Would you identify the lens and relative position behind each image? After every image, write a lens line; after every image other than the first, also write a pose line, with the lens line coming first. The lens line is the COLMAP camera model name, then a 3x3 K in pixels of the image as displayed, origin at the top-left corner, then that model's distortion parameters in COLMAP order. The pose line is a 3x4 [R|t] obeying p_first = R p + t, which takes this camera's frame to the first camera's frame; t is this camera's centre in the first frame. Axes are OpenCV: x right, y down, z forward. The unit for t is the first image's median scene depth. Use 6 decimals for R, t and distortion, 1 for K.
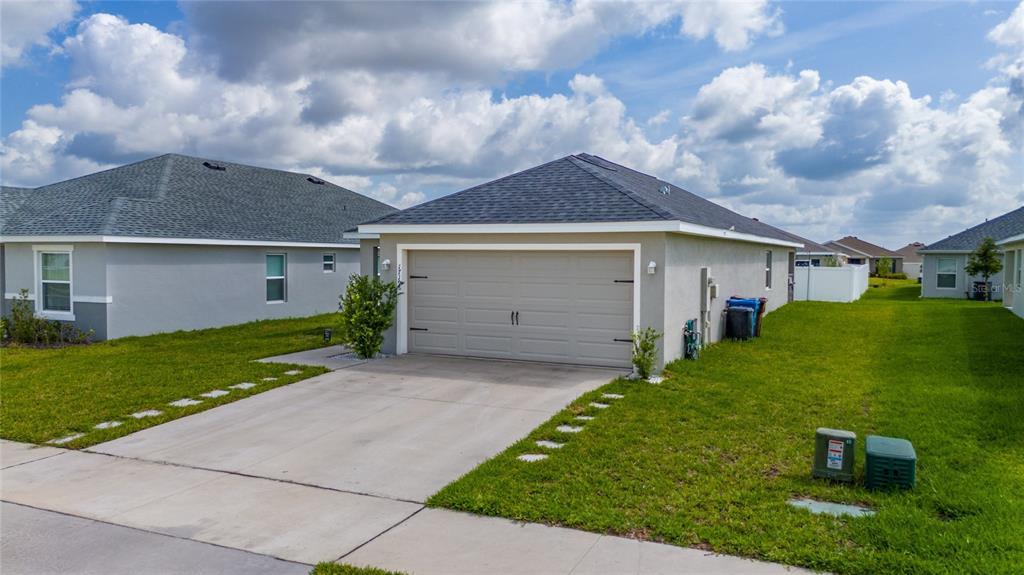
lens RADIAL K [[753.3, 0, 512.0], [0, 753.3, 287.5], [0, 0, 1]] dist [0.035779, -0.003286]
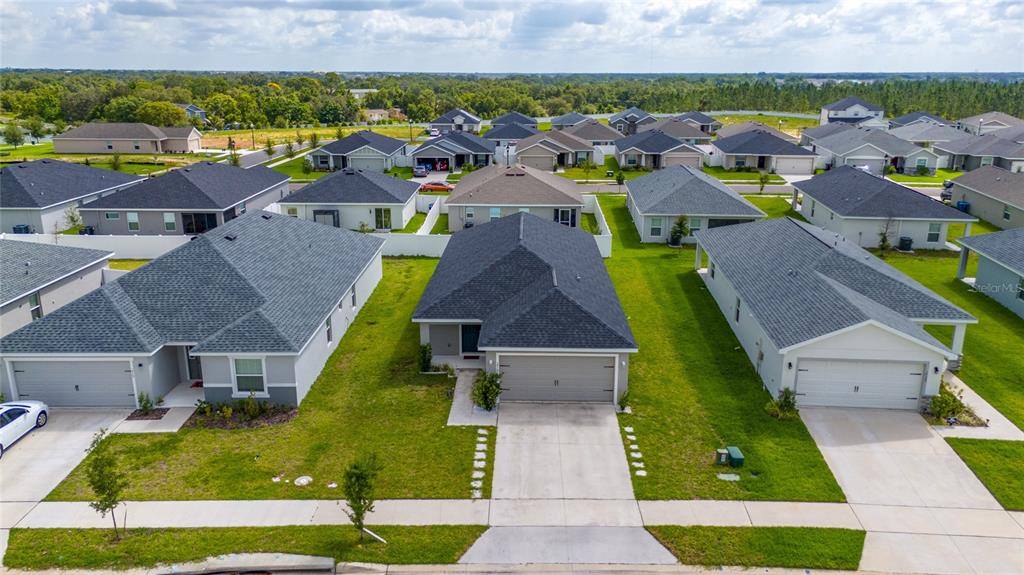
lens RADIAL K [[753.3, 0, 512.0], [0, 753.3, 287.5], [0, 0, 1]] dist [0.035779, -0.003286]
pose [[0.911513, -0.118360, 0.393873, -0.895198], [0.022085, 0.970398, 0.240498, -0.719303], [-0.410678, -0.210518, 0.887145, -0.791041]]
